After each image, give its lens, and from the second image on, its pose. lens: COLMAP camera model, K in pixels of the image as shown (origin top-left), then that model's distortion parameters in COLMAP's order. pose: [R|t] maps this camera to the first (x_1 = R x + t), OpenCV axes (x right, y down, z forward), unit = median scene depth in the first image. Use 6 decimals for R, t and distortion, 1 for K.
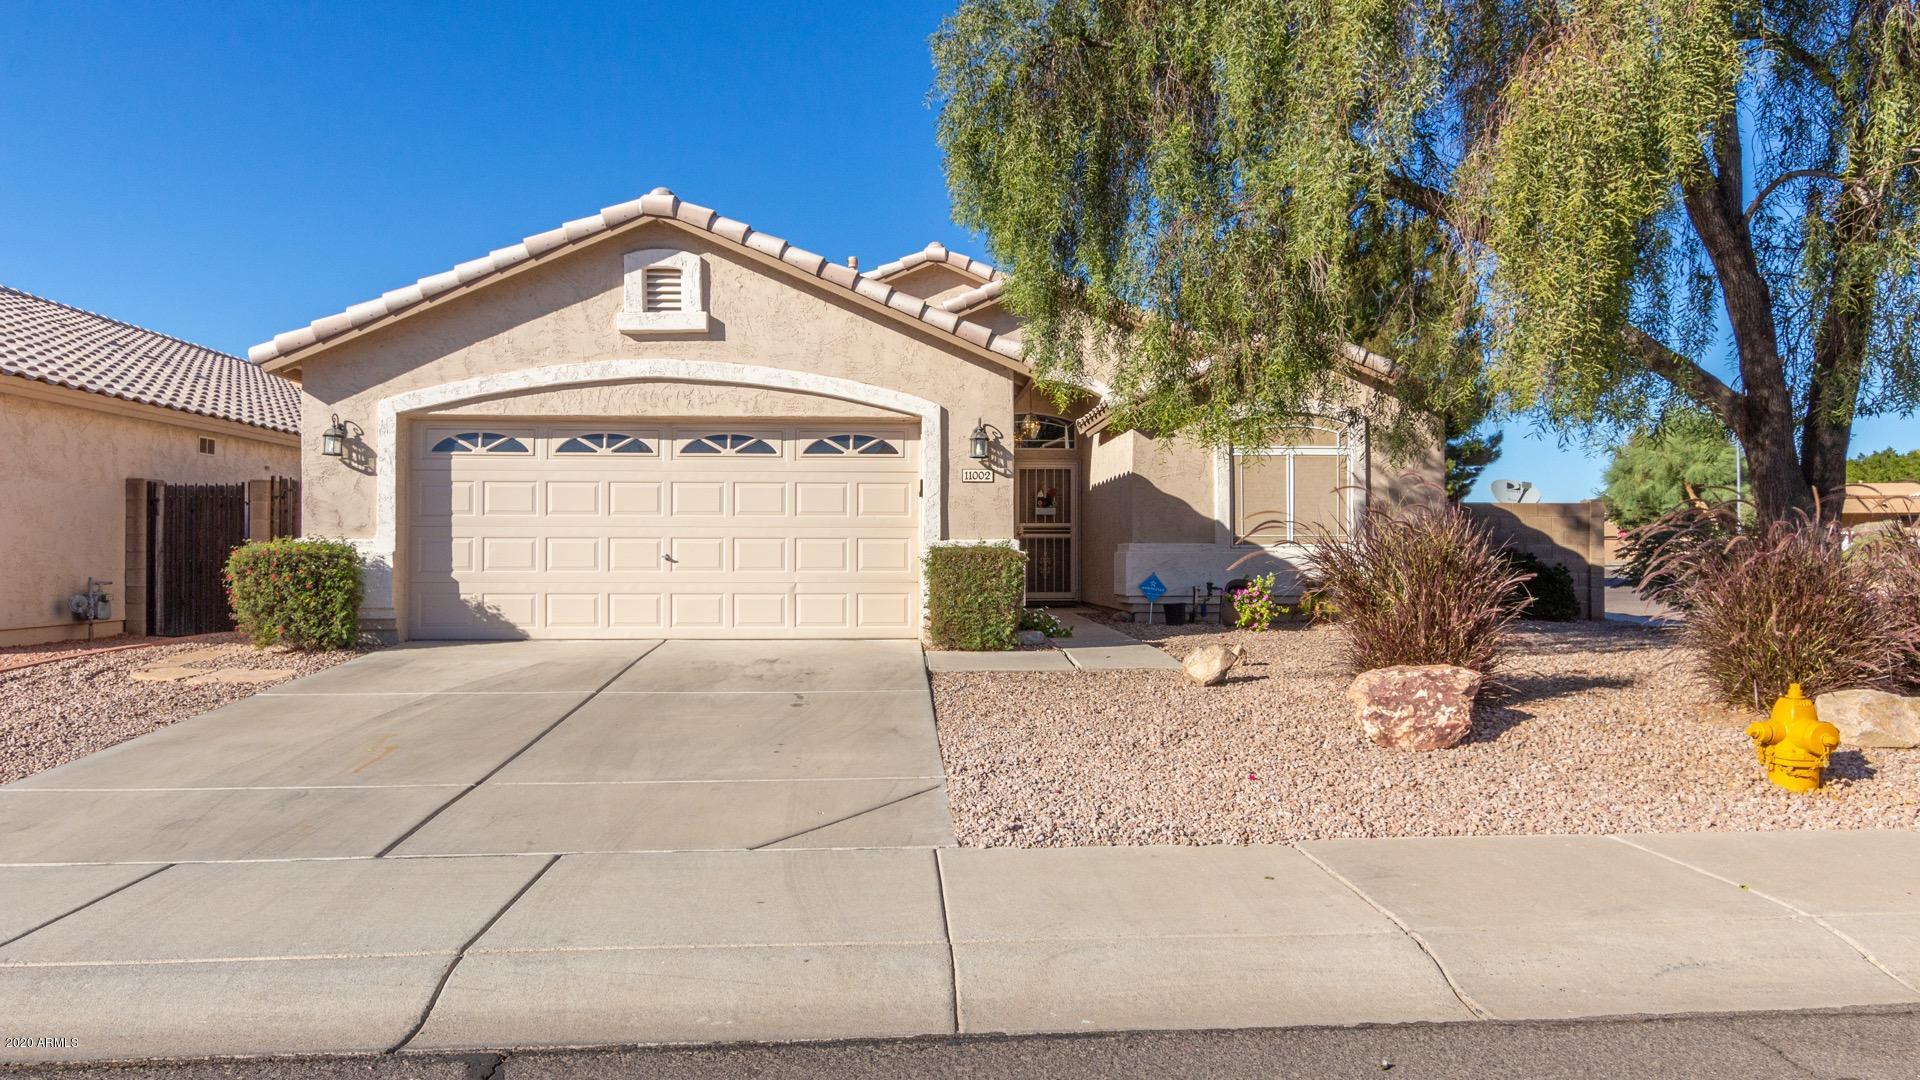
lens RADIAL K [[1213.0, 0, 960.6], [0, 1213.0, 540.9], [0, 0, 1]] dist [-0.003844, 0.001717]
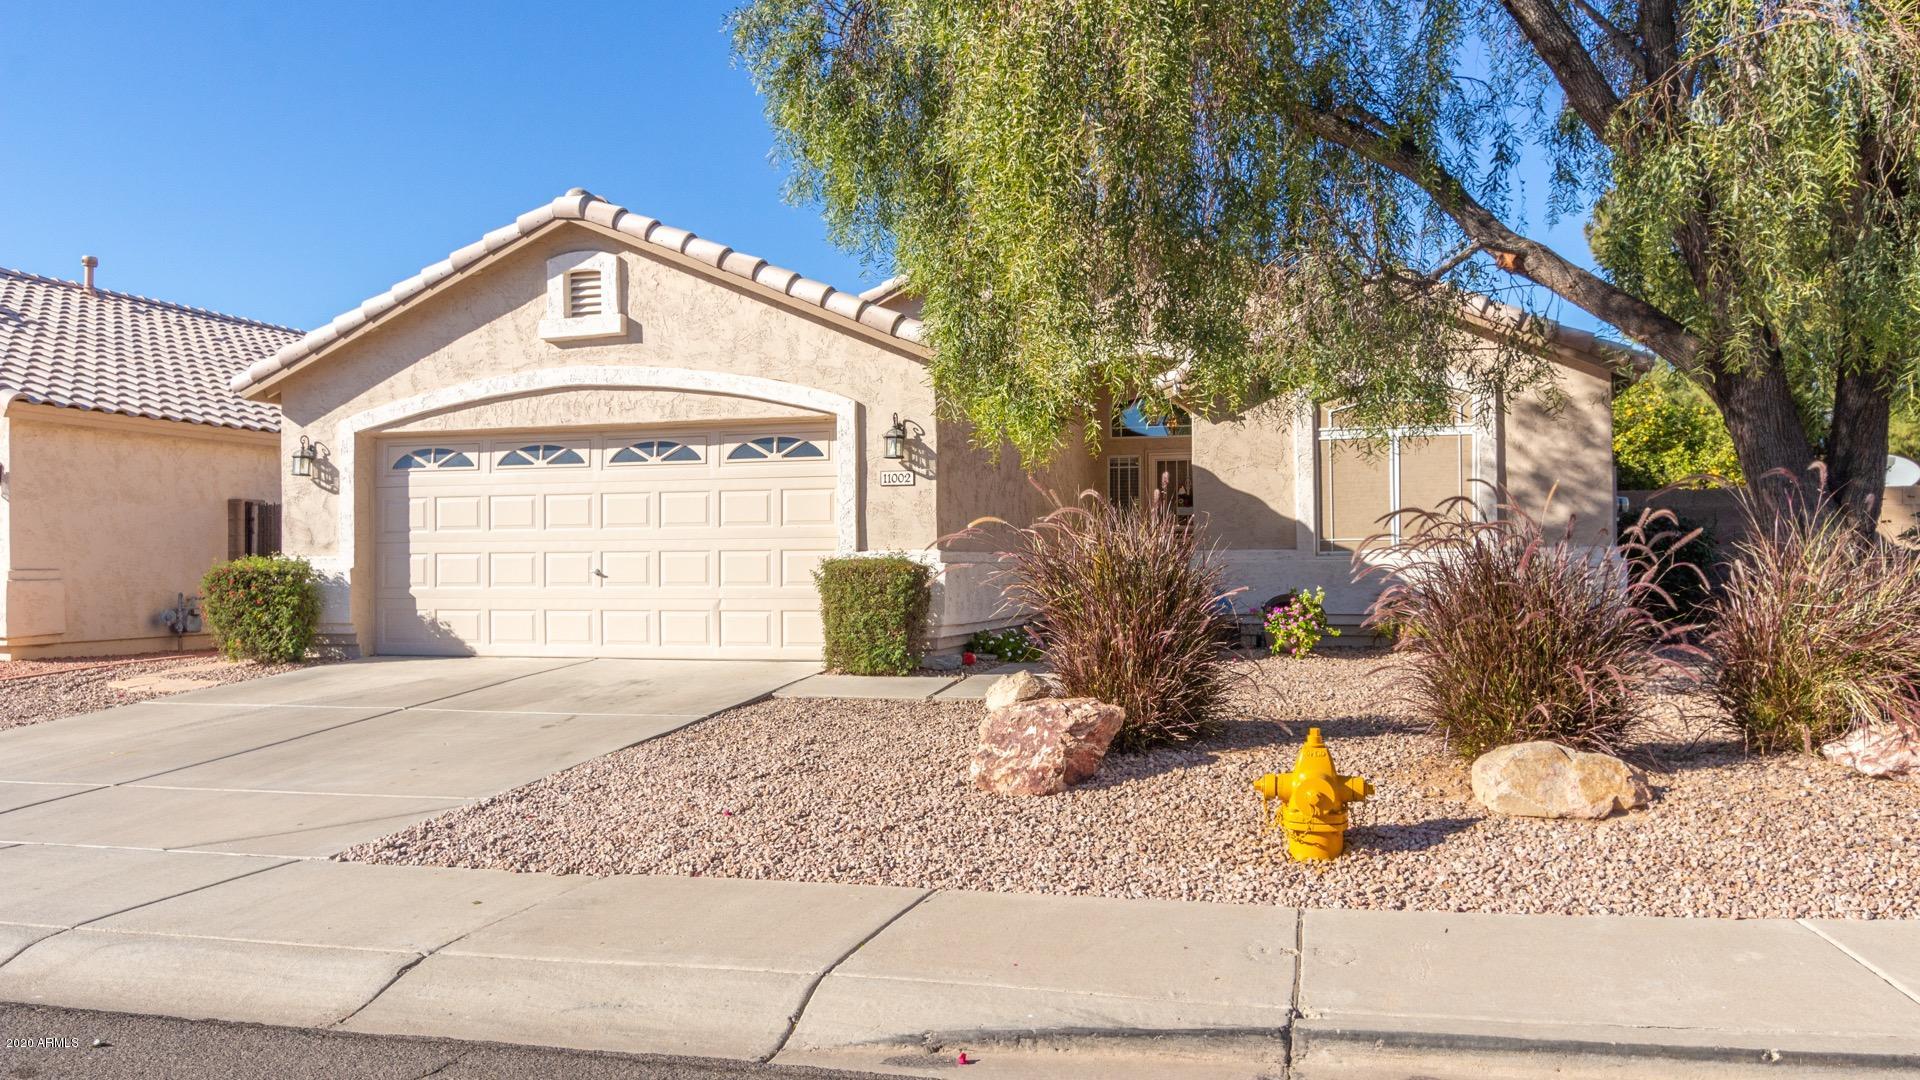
lens RADIAL K [[1482.6, 0, 958.0], [0, 1482.6, 537.4], [0, 0, 1]] dist [-0.003369, -0.004359]
pose [[0.941895, -0.013393, -0.335641, 0.421654], [0.012103, 0.999909, -0.005936, -0.003505], [0.335690, 0.001529, 0.941971, -0.005803]]
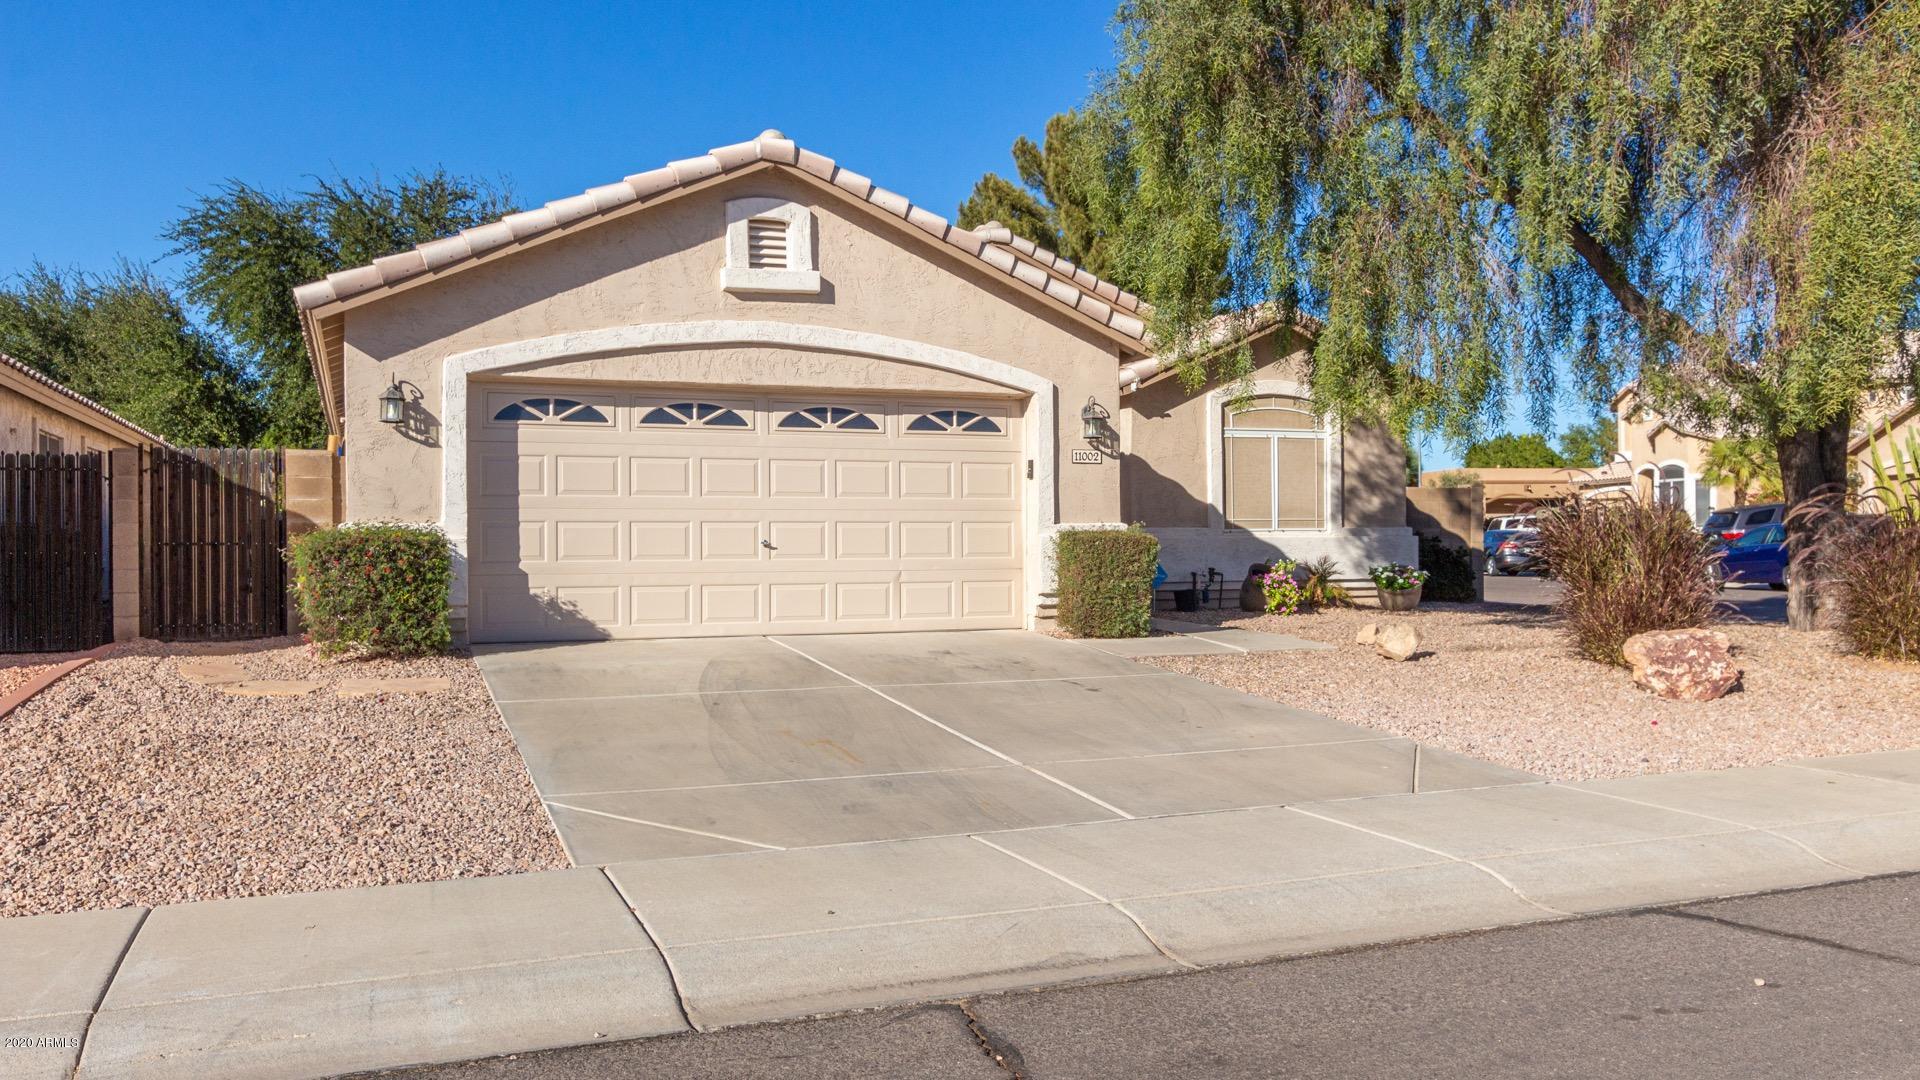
lens RADIAL K [[1482.6, 0, 954.1], [0, 1482.6, 544.1], [0, 0, 1]] dist [-0.003369, -0.004359]
pose [[0.949596, -0.005518, 0.313428, -0.455662], [0.002332, 0.999942, 0.010539, 0.002789], [-0.313468, -0.009276, 0.949554, -0.080160]]
